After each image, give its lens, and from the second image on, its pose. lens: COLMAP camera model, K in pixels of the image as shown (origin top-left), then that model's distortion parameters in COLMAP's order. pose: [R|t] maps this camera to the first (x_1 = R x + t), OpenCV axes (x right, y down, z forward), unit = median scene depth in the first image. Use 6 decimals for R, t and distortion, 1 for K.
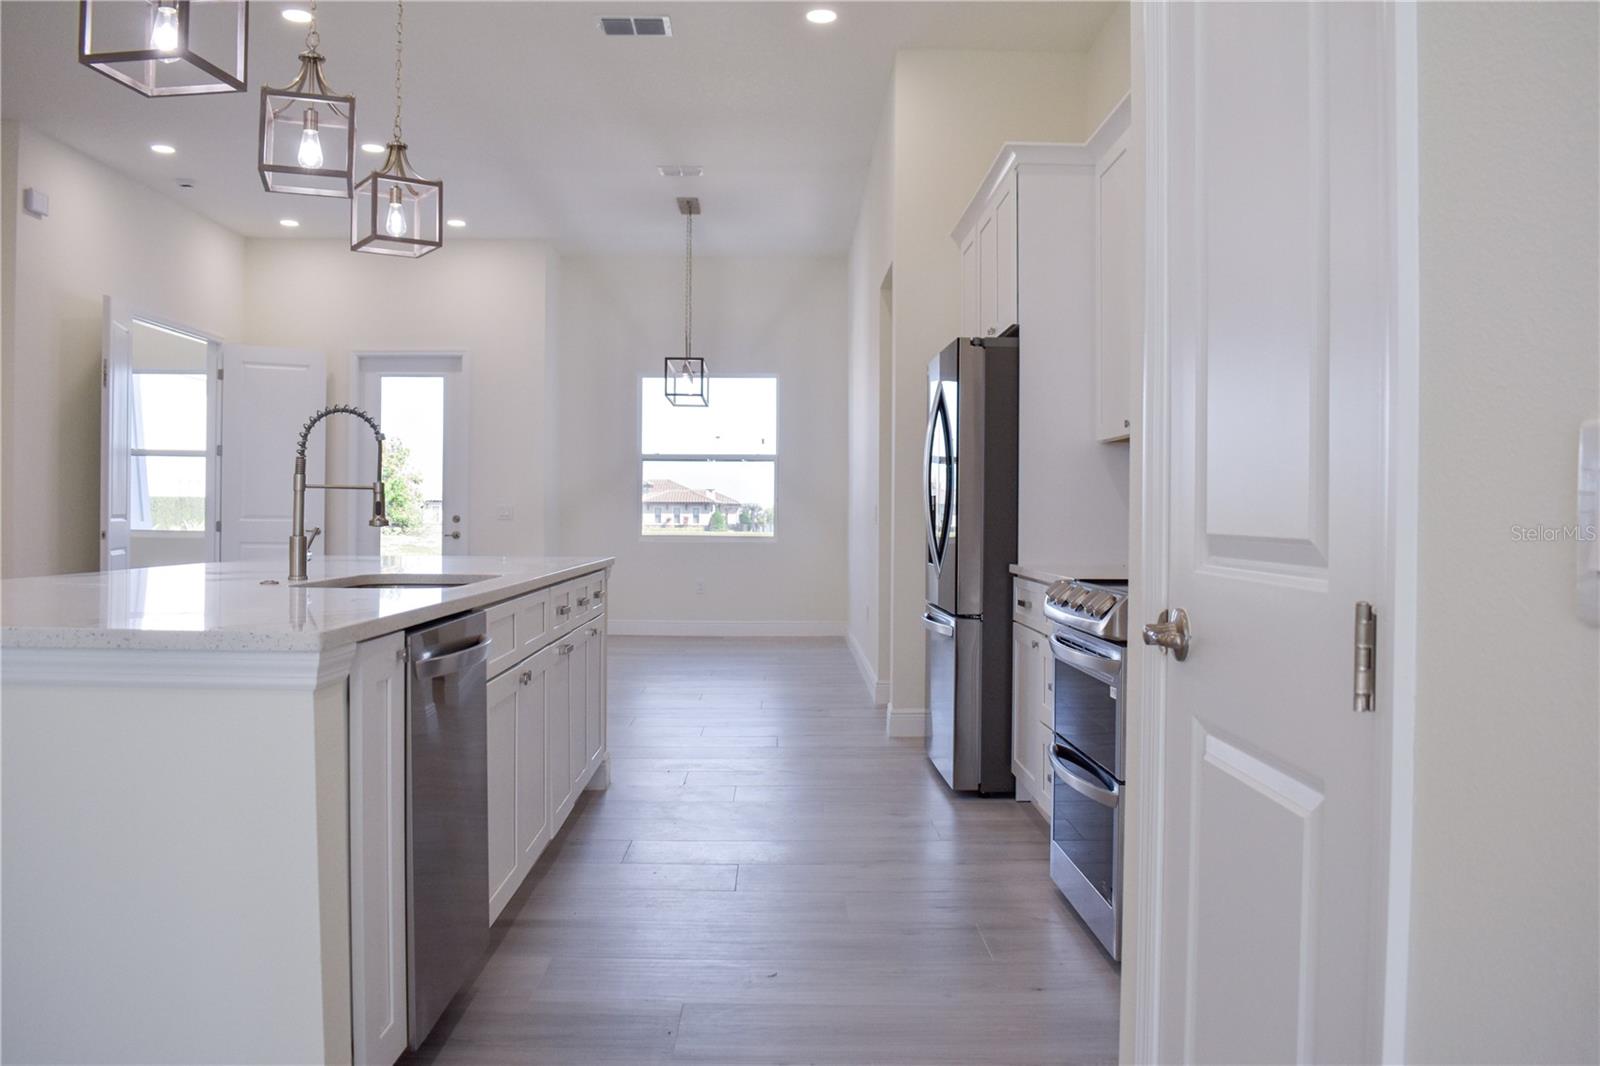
lens RADIAL K [[1310.7, 0, 810.3], [0, 1310.7, 524.9], [0, 0, 1]] dist [-0.079526, 0.009396]
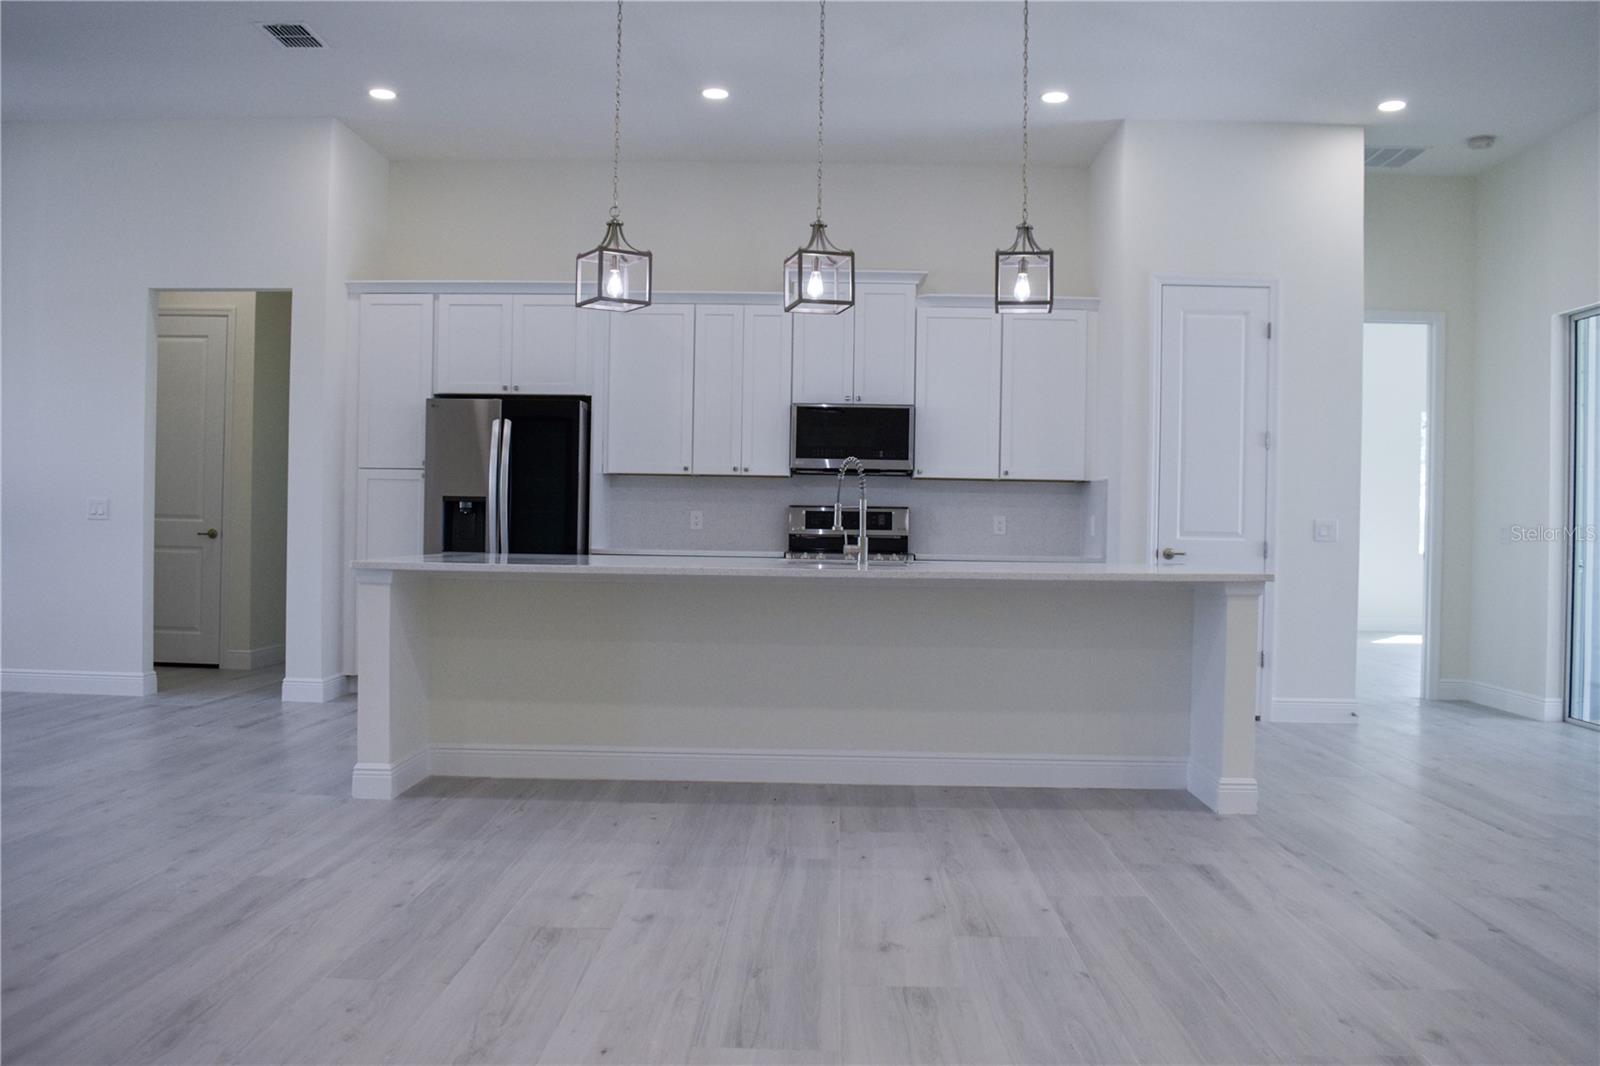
lens RADIAL K [[1271.7, 0, 810.1], [0, 1271.7, 527.5], [0, 0, 1]] dist [-0.083861, 0.008947]
pose [[0.044417, -0.009600, 0.998967, -1.509425], [-0.008890, 0.999910, 0.010004, -0.014235], [-0.998974, -0.009326, 0.044327, 0.745630]]
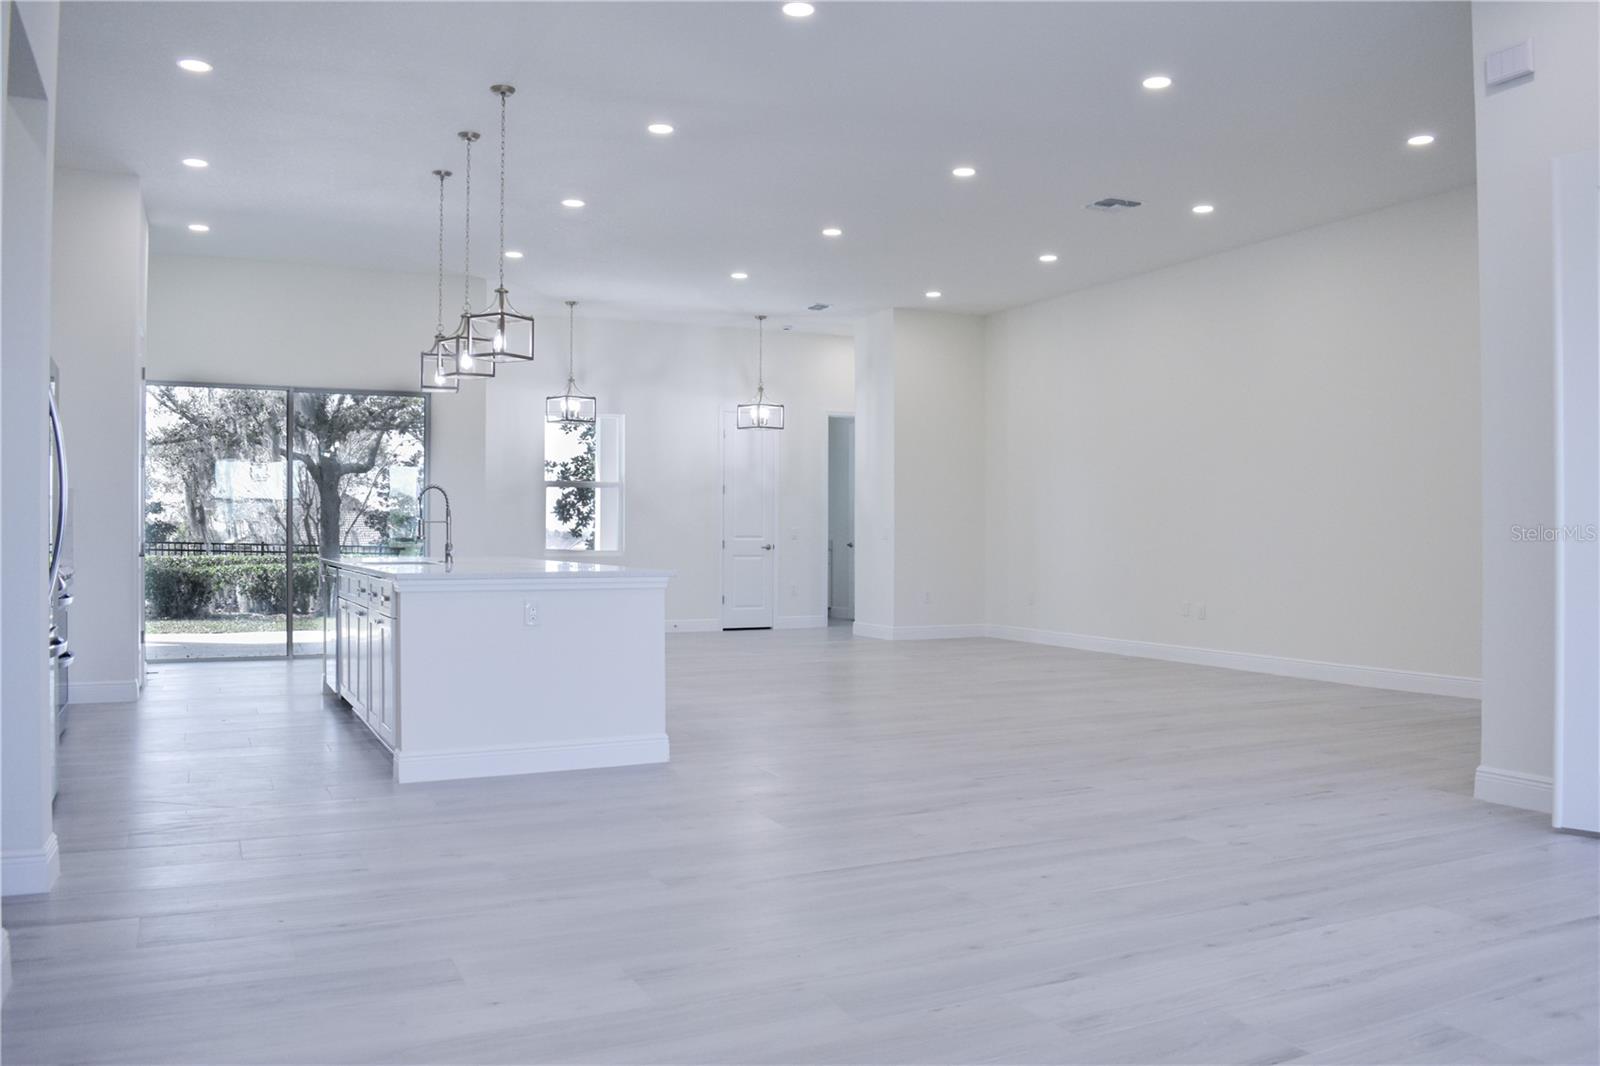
lens RADIAL K [[1285.2, 0, 807.0], [0, 1285.2, 535.2], [0, 0, 1]] dist [-0.063883, 0.008956]
pose [[-0.912485, -0.008170, -0.409028, -0.034230], [-0.010531, 0.999938, 0.003519, -0.016052], [0.408974, 0.007519, -0.912515, 2.482661]]
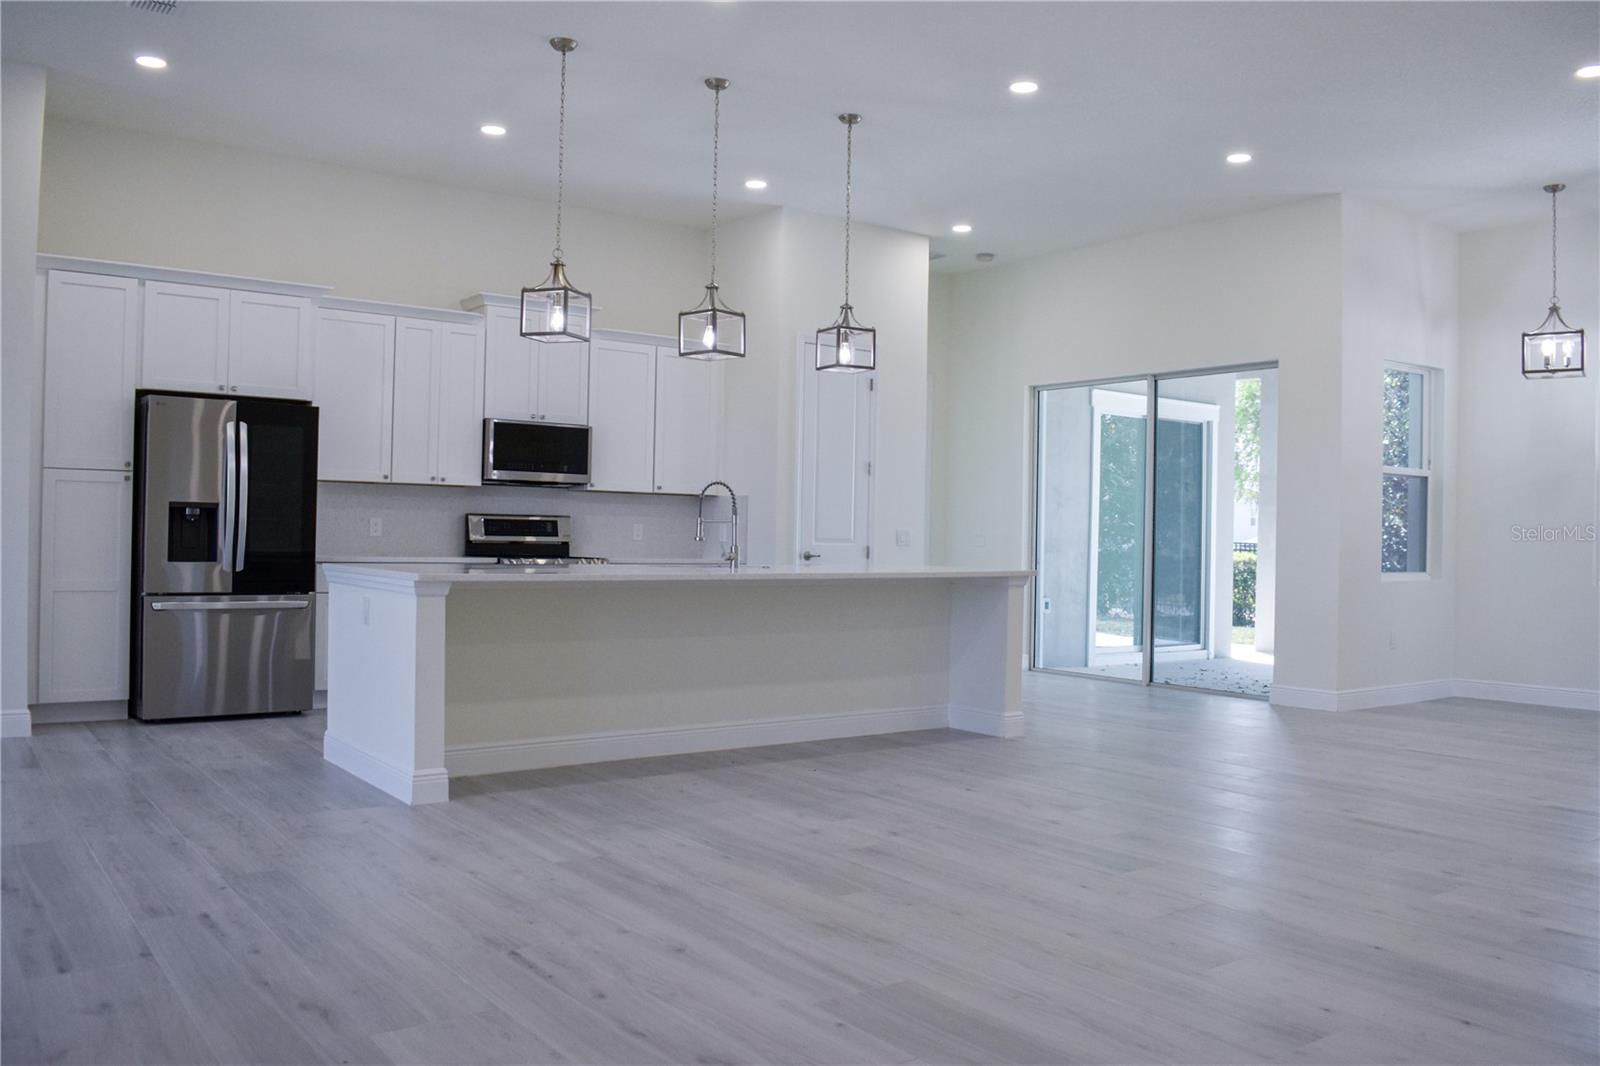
lens RADIAL K [[1271.7, 0, 810.1], [0, 1271.7, 527.5], [0, 0, 1]] dist [-0.083861, 0.008947]
pose [[-0.575775, -0.012903, 0.817506, -1.557432], [-0.017216, 0.999845, 0.003656, -0.022056], [-0.817427, -0.011969, -0.575908, 1.529696]]
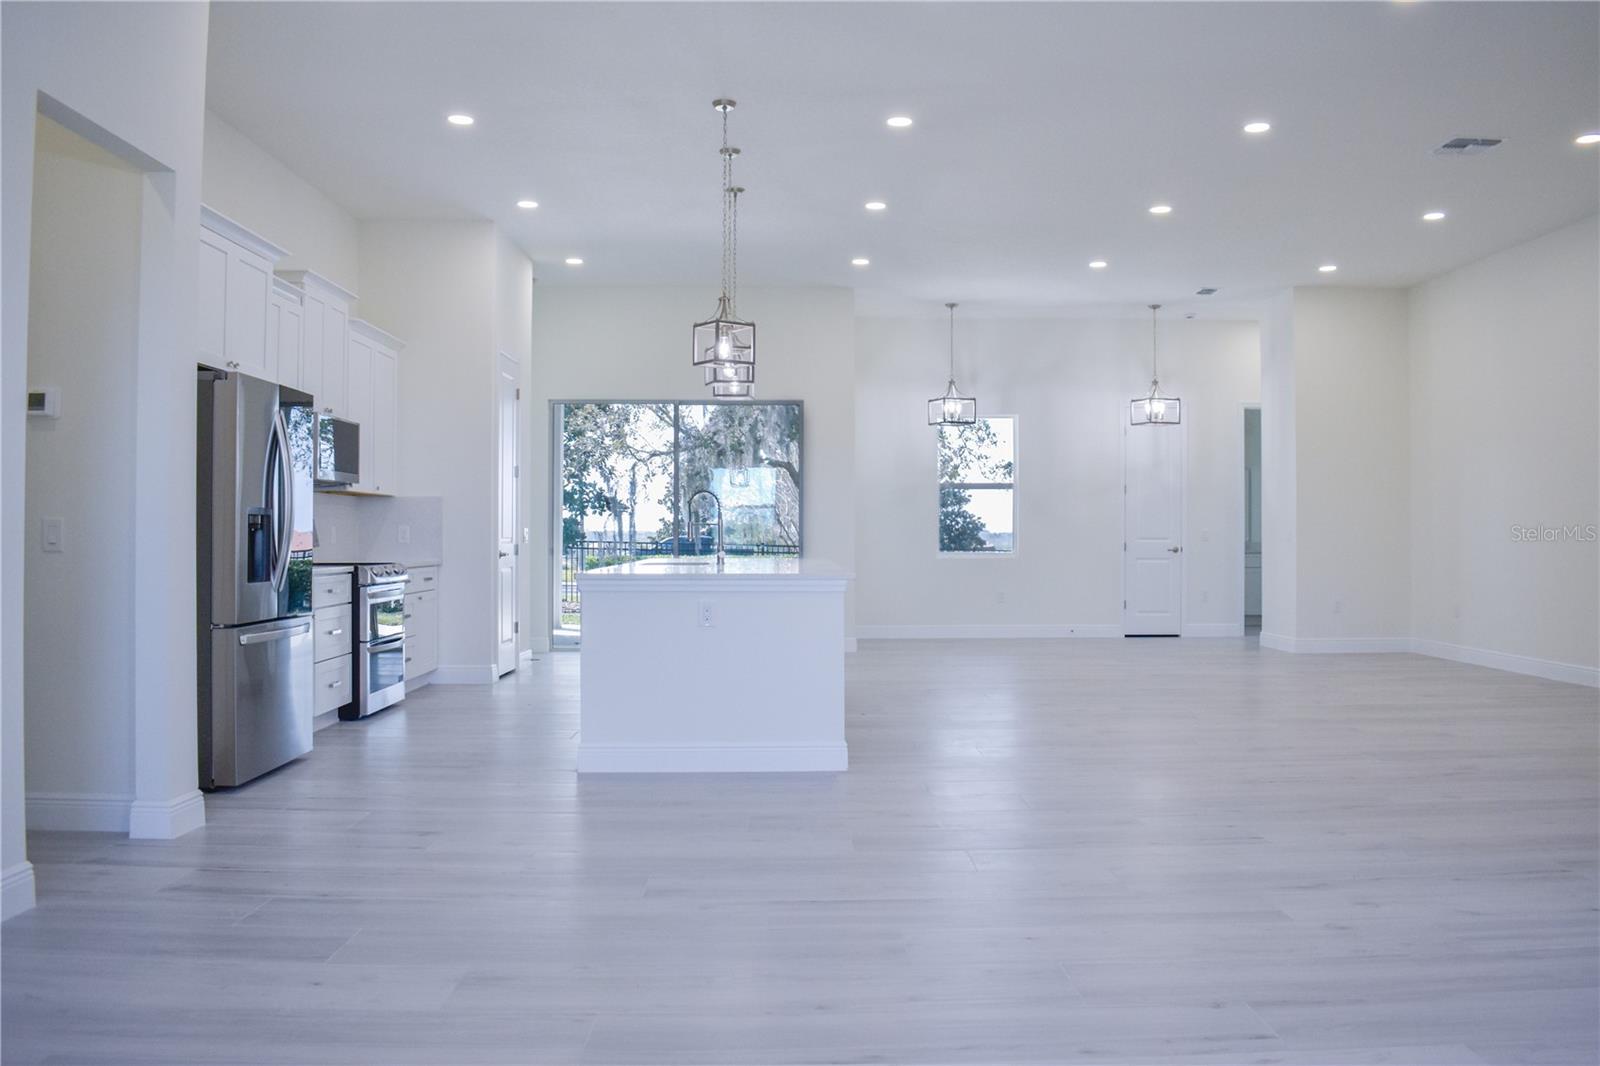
lens RADIAL K [[1271.7, 0, 810.1], [0, 1271.7, 527.5], [0, 0, 1]] dist [-0.083861, 0.008947]
pose [[-0.999935, -0.008207, 0.007879, -0.431590], [-0.008206, 0.999966, 0.000112, -0.019760], [-0.007880, 0.000047, -0.999969, 2.489714]]
